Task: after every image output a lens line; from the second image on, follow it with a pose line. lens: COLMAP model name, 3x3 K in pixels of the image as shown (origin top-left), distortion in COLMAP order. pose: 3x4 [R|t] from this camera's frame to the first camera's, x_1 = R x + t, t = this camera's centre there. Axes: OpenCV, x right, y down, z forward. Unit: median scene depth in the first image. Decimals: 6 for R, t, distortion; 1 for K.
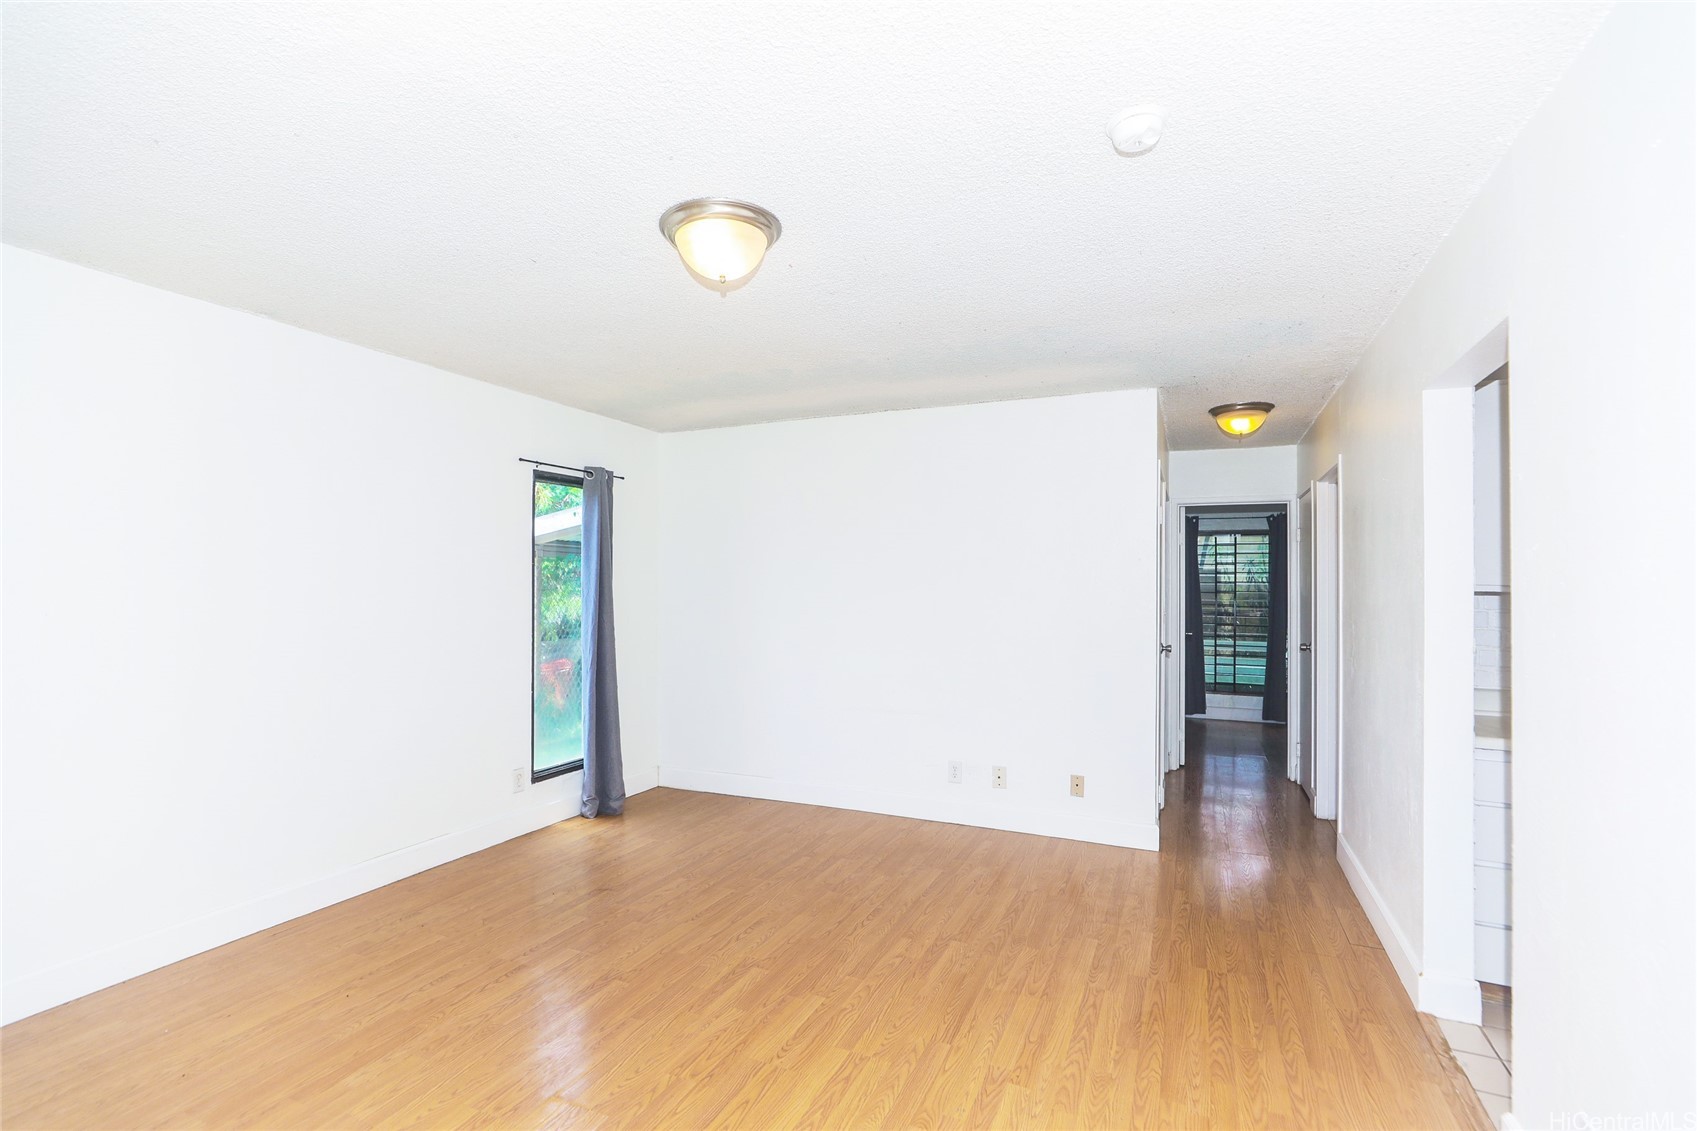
lens RADIAL K [[777.7, 0, 875.6], [0, 777.7, 573.0], [0, 0, 1]] dist [-0.022490, 0.009740]
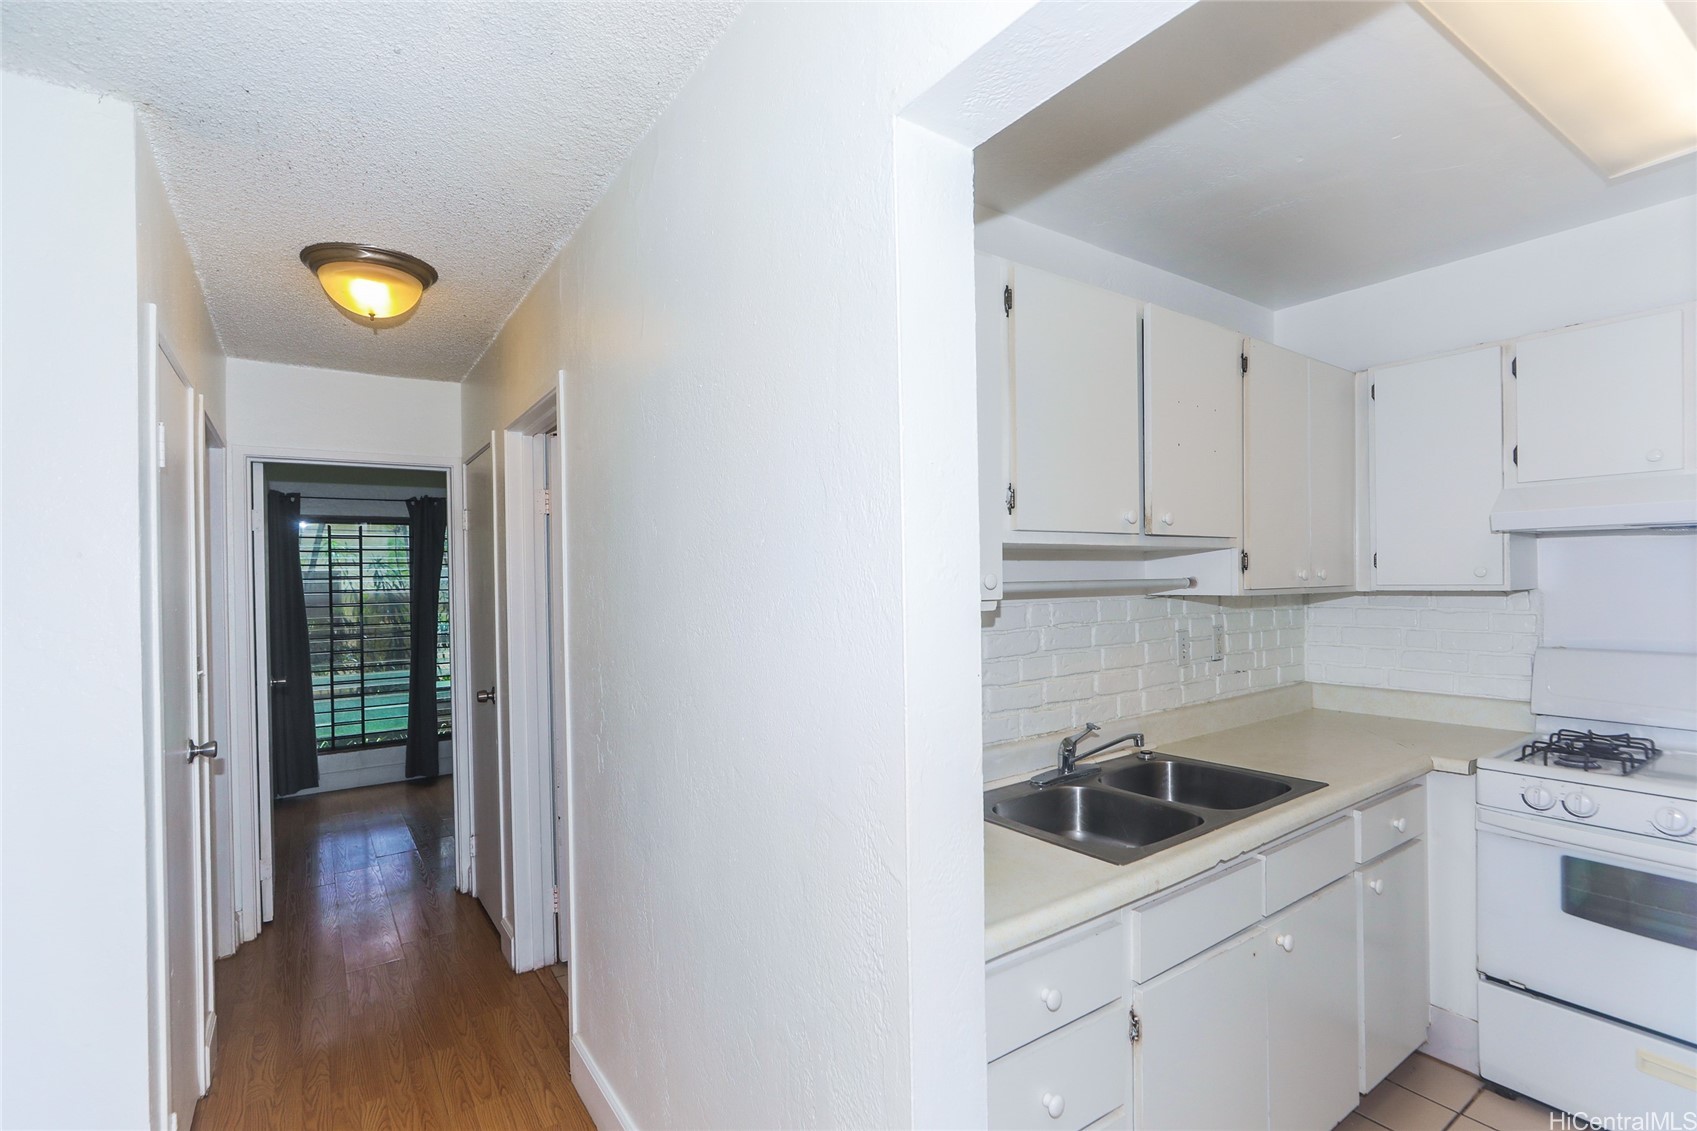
lens RADIAL K [[777.7, 0, 878.7], [0, 777.7, 576.1], [0, 0, 1]] dist [-0.022490, 0.009740]
pose [[0.517237, -0.015761, 0.855697, 0.109749], [0.012167, 0.999865, 0.011062, -0.003232], [-0.855756, 0.004689, 0.517359, 0.238616]]
